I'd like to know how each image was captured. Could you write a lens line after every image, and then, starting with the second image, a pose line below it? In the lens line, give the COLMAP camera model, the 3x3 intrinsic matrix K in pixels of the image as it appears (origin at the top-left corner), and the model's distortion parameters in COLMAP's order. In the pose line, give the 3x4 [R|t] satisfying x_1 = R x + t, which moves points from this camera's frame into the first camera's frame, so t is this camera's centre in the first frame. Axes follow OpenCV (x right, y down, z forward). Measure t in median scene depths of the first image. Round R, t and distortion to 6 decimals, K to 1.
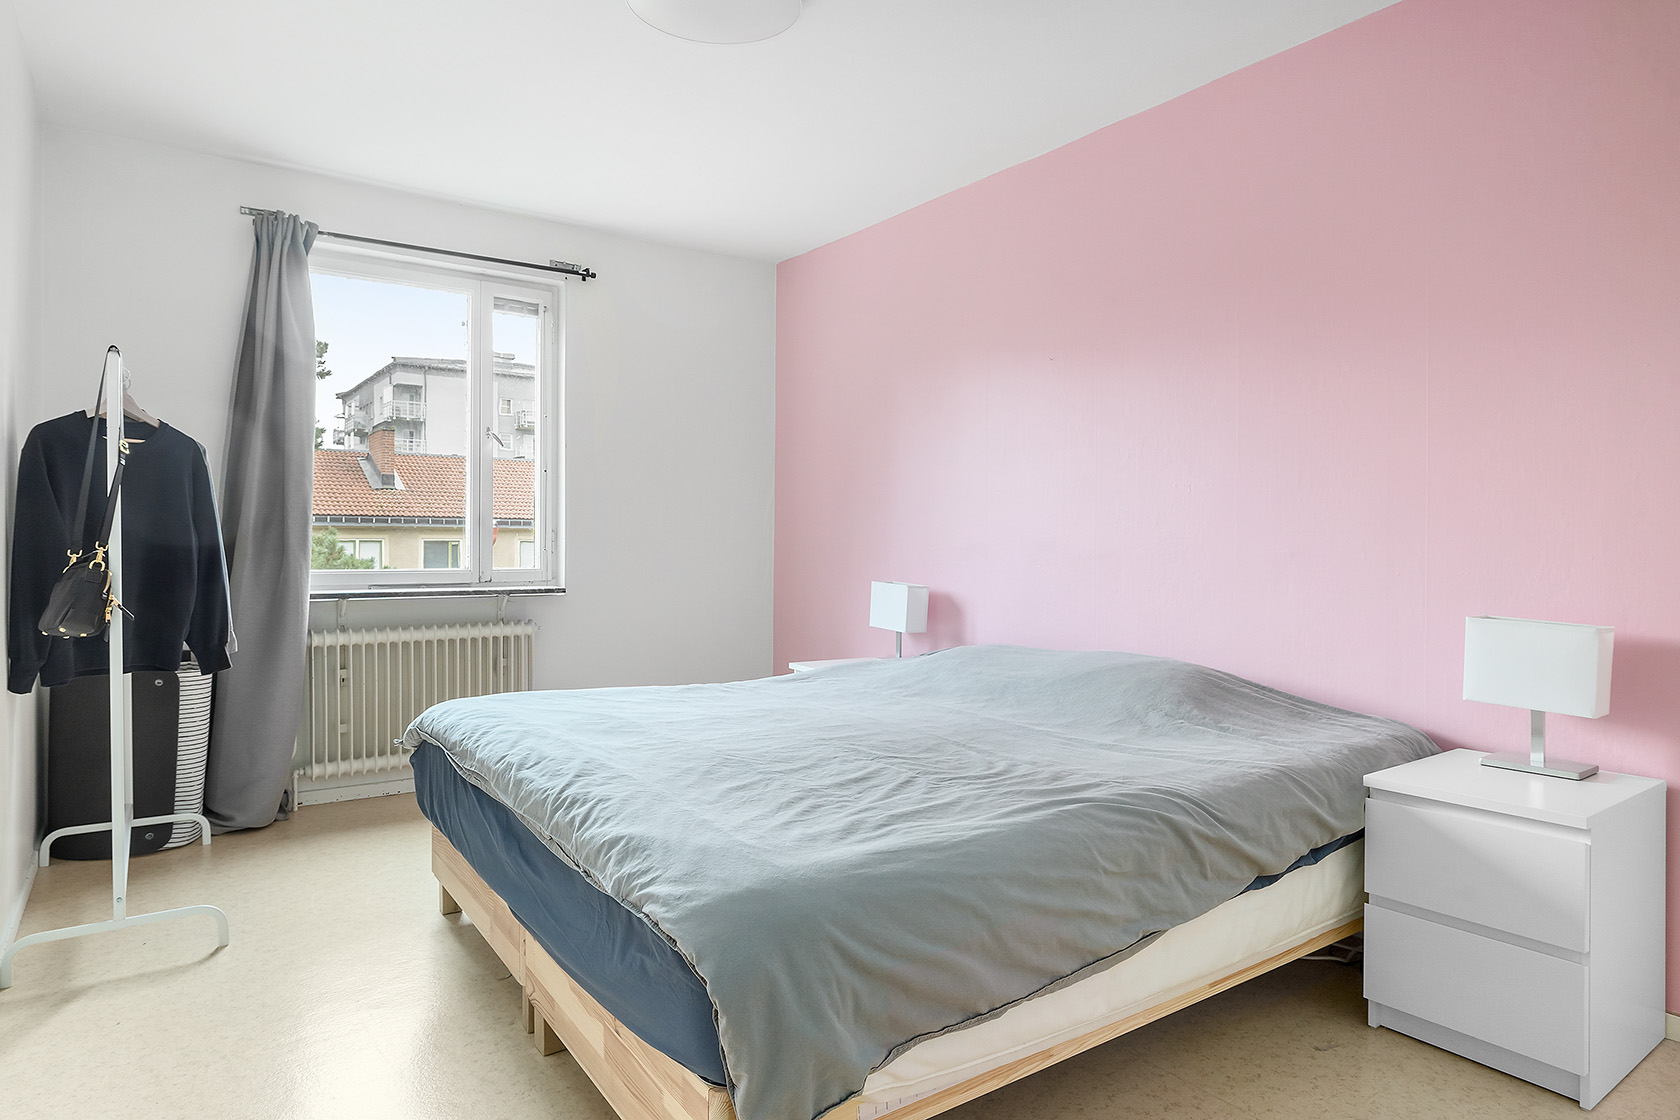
lens RADIAL K [[993.5, 0, 847.0], [0, 993.5, 556.2], [0, 0, 1]] dist [0.002768, 0.000790]
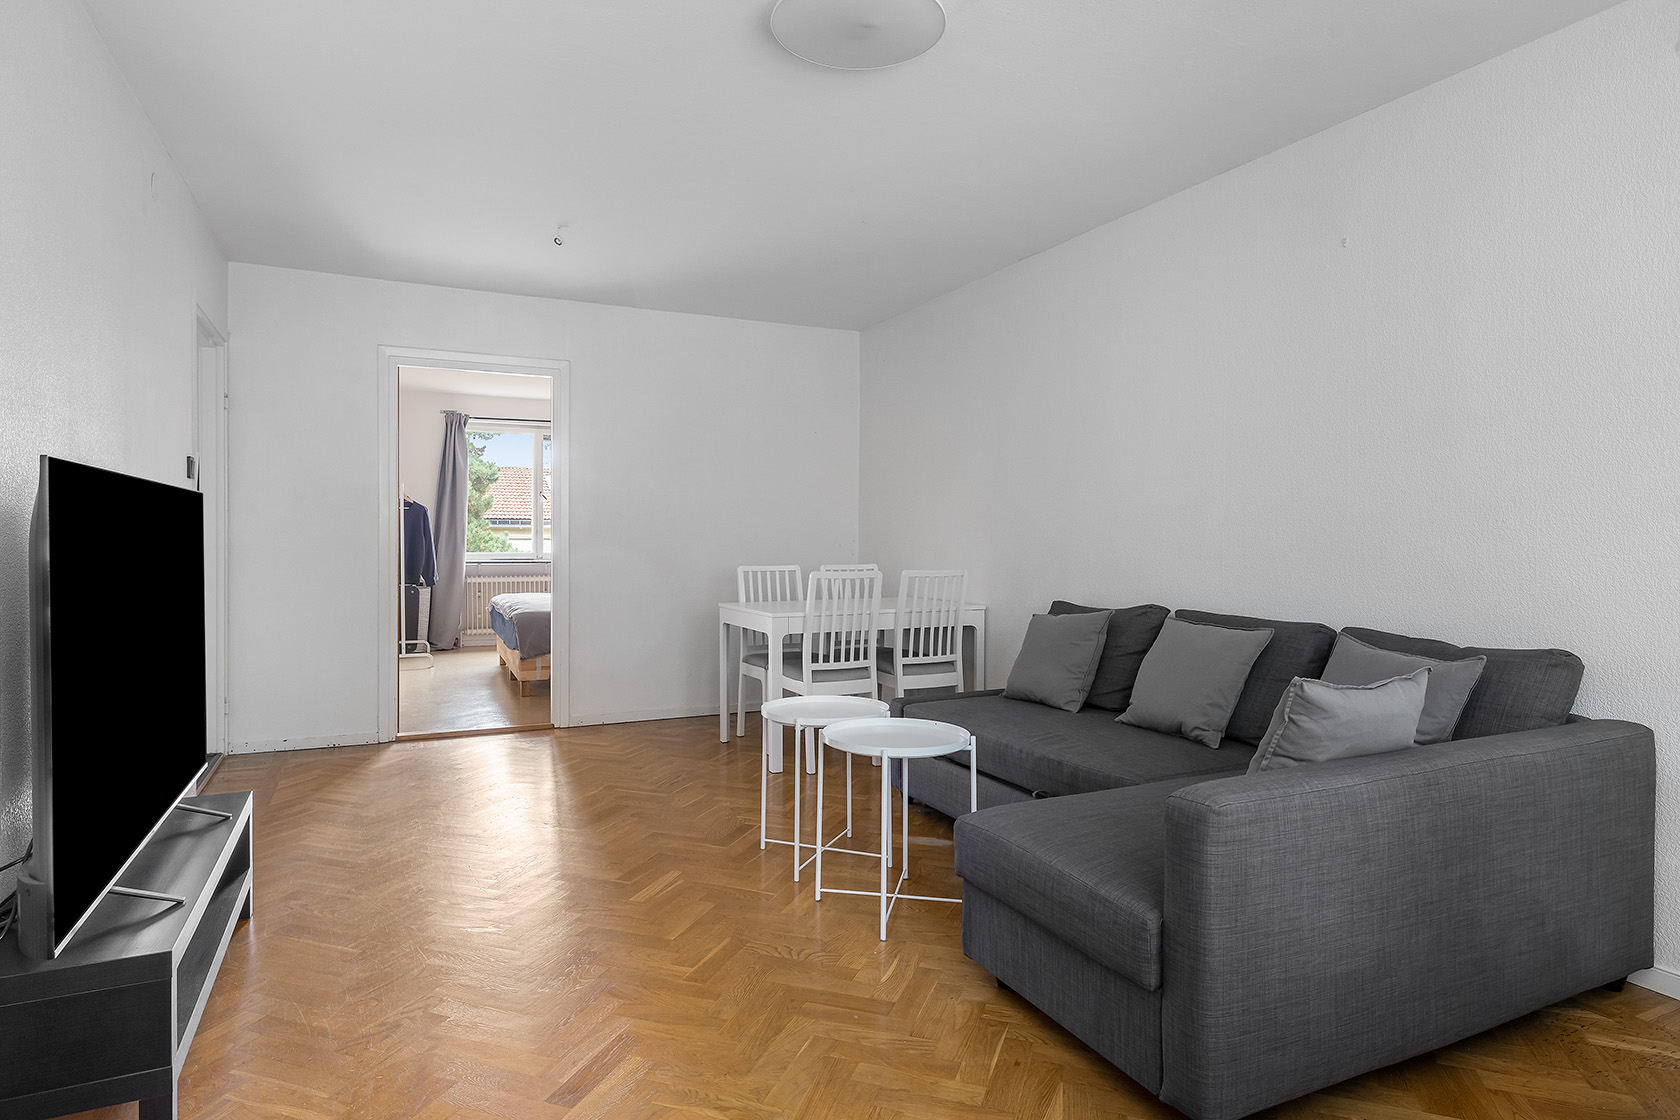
lens RADIAL K [[961.0, 0, 839.3], [0, 961.0, 551.2], [0, 0, 1]] dist [0.024625, -0.000036]
pose [[0.985486, -0.000623, -0.169756, 0.838594], [0.000576, 1.000000, -0.000324, 0.012362], [0.169756, 0.000221, 0.985486, -1.298121]]
